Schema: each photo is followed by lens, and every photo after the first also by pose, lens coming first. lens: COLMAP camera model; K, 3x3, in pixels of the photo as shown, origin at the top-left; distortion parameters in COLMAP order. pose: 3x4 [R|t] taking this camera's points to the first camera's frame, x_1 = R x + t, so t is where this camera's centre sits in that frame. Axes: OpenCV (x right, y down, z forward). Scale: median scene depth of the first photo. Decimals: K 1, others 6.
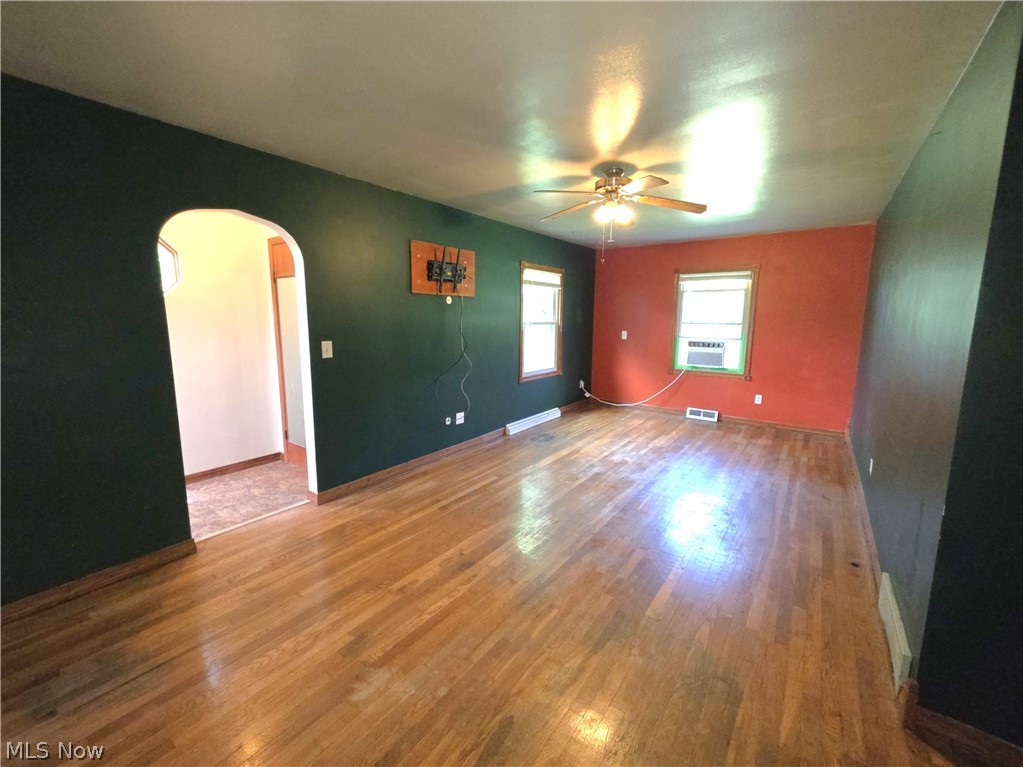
lens RADIAL K [[427.6, 0, 517.6], [0, 427.6, 380.3], [0, 0, 1]] dist [0.001474, 0.000162]
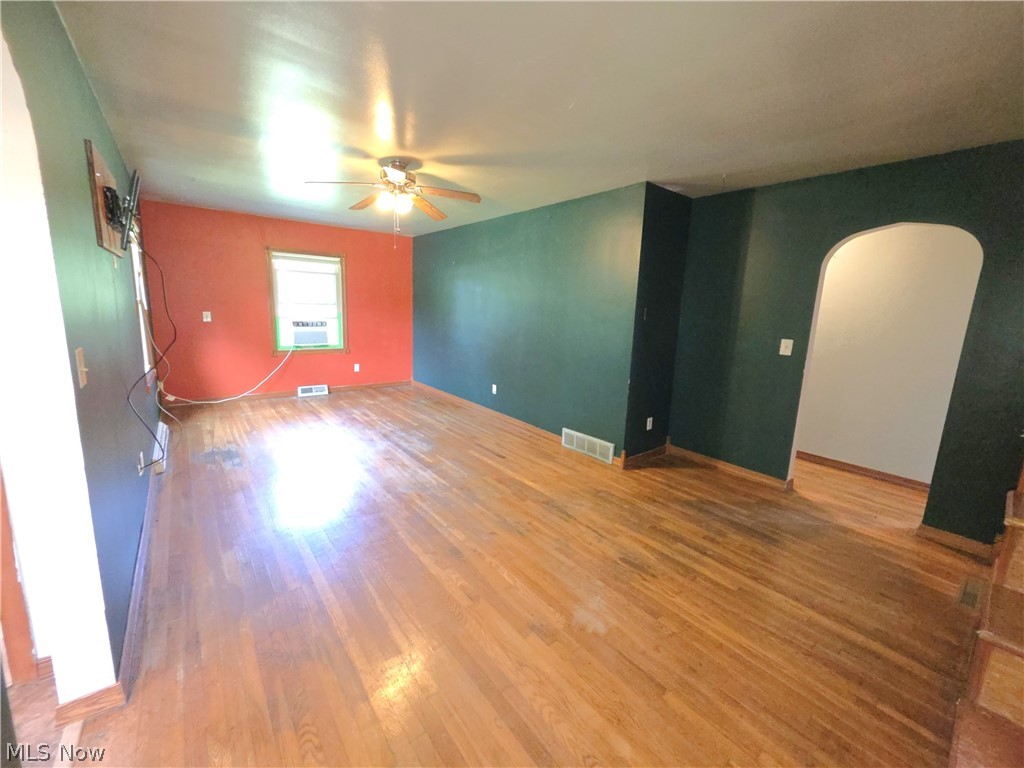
lens RADIAL K [[410.3, 0, 516.4], [0, 410.3, 373.7], [0, 0, 1]] dist [0.000542, -0.000145]
pose [[0.256601, -0.157333, 0.953626, -0.545084], [0.113141, 0.984768, 0.132028, -0.052232], [-0.959872, 0.074015, 0.270493, 0.335121]]
